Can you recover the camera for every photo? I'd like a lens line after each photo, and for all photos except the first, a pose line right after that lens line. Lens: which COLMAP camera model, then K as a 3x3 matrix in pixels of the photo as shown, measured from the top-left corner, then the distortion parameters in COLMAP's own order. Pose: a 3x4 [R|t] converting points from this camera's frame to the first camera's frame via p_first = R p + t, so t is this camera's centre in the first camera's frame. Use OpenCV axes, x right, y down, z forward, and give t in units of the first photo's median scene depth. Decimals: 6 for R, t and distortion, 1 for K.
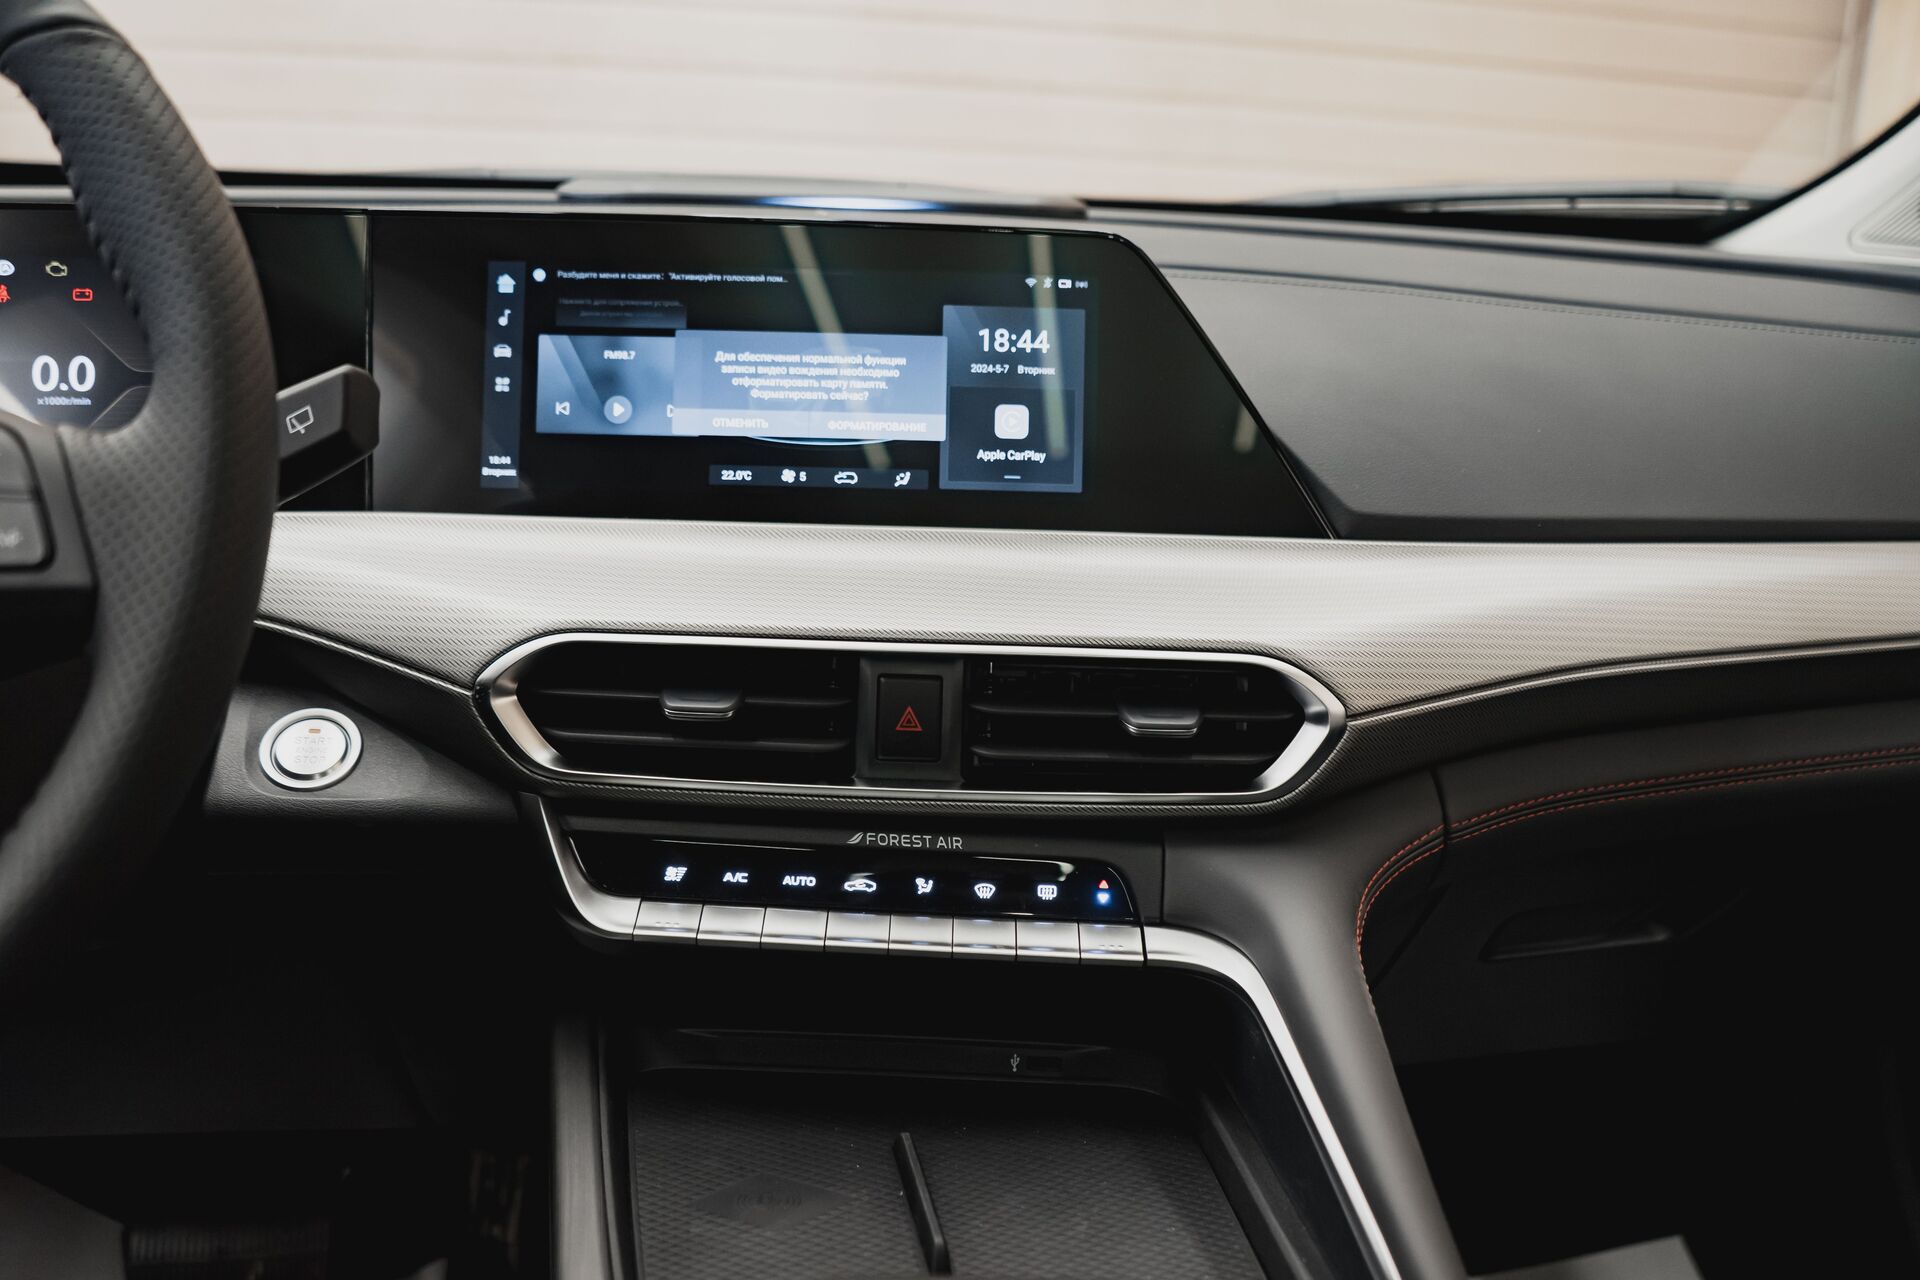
lens RADIAL K [[1584.1, 0, 960.0], [0, 1584.1, 640.0], [0, 0, 1]] dist [-0.102112, 0.077902]
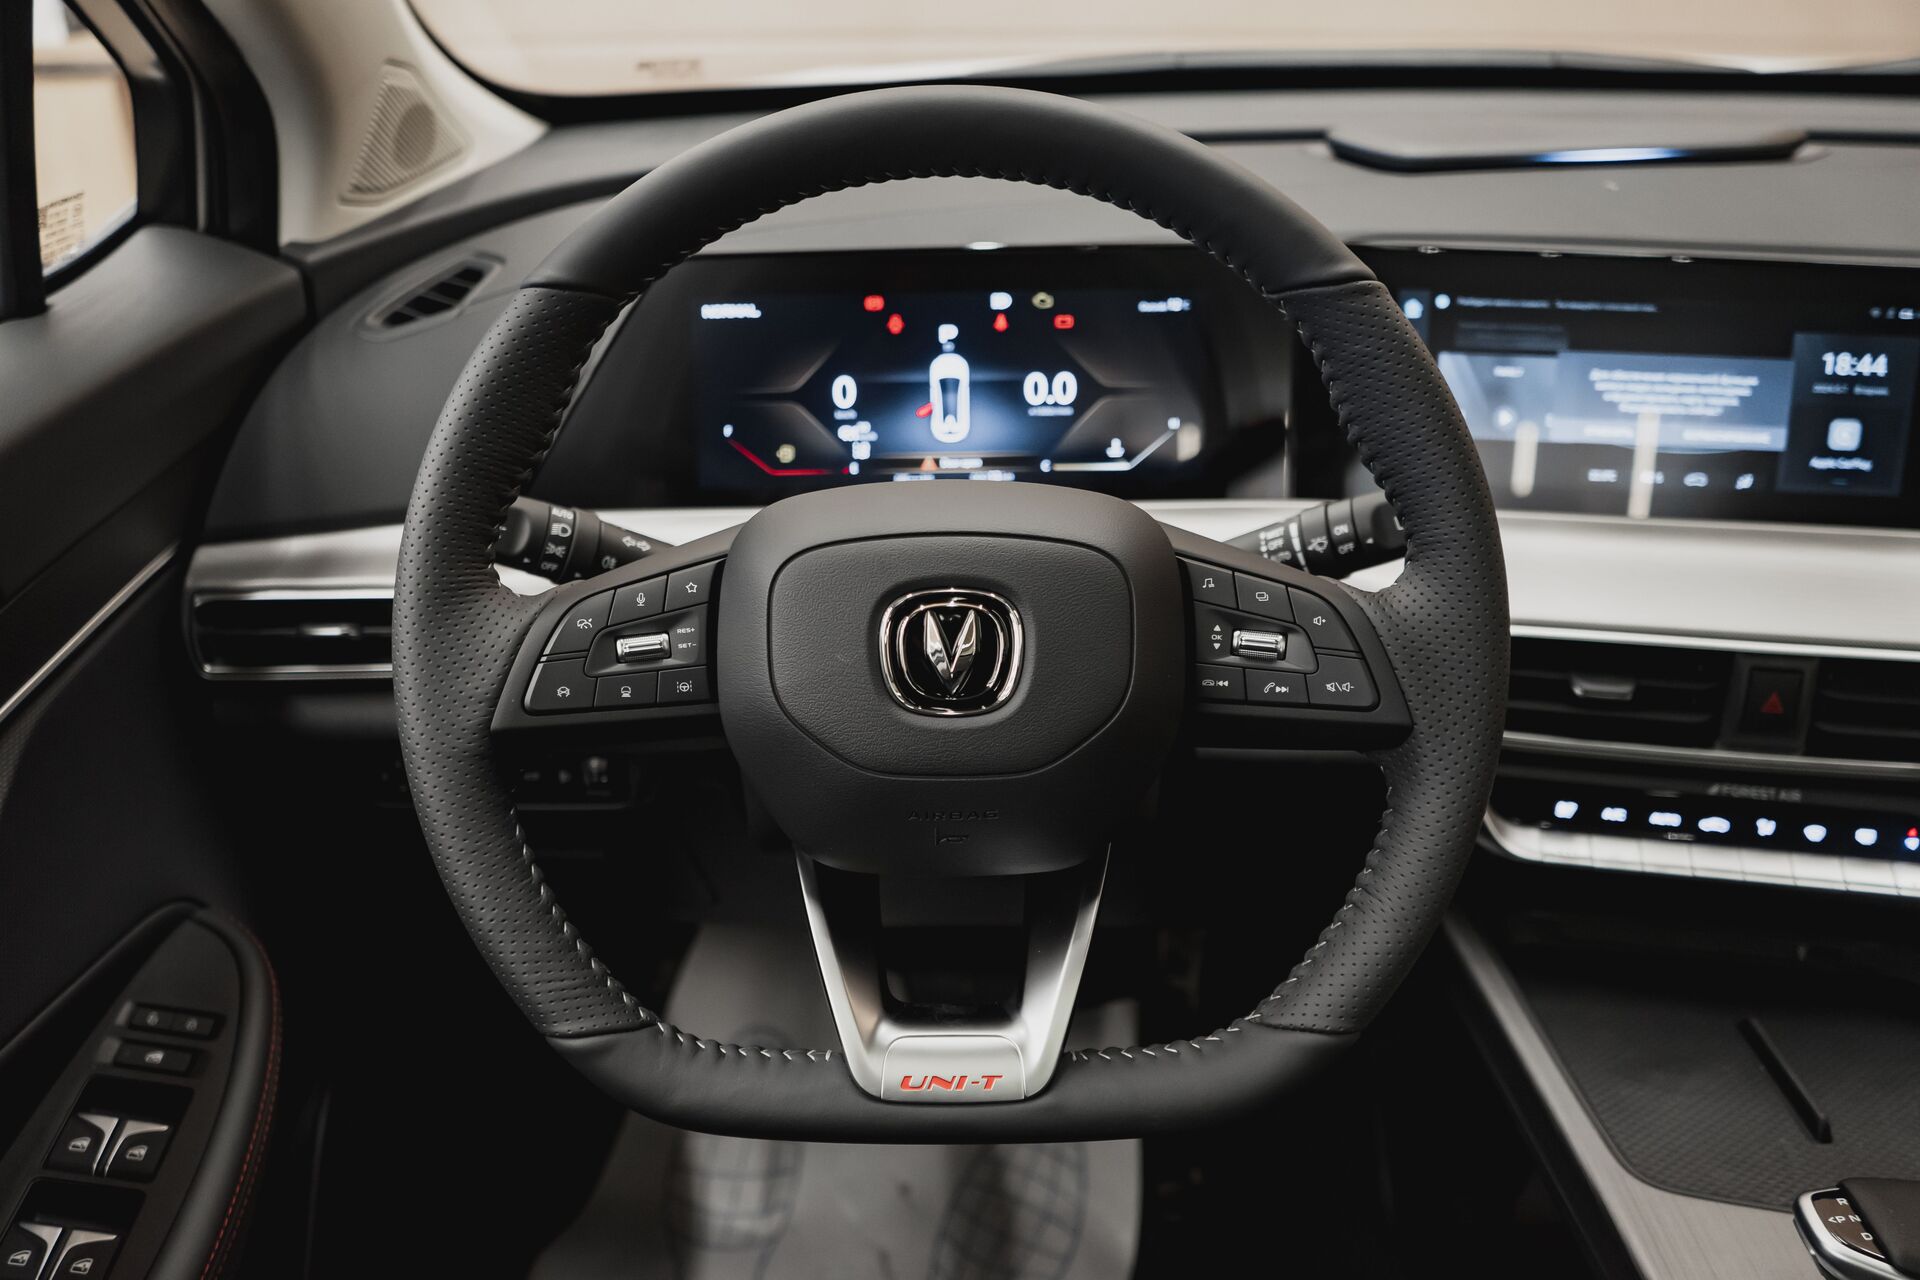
lens RADIAL K [[1584.1, 0, 960.0], [0, 1584.1, 640.0], [0, 0, 1]] dist [-0.102112, 0.077902]
pose [[0.985596, 0.034399, -0.165583, -0.422542], [0.003790, 0.974357, 0.224977, -0.251274], [0.169076, -0.222364, 0.960191, -0.249091]]
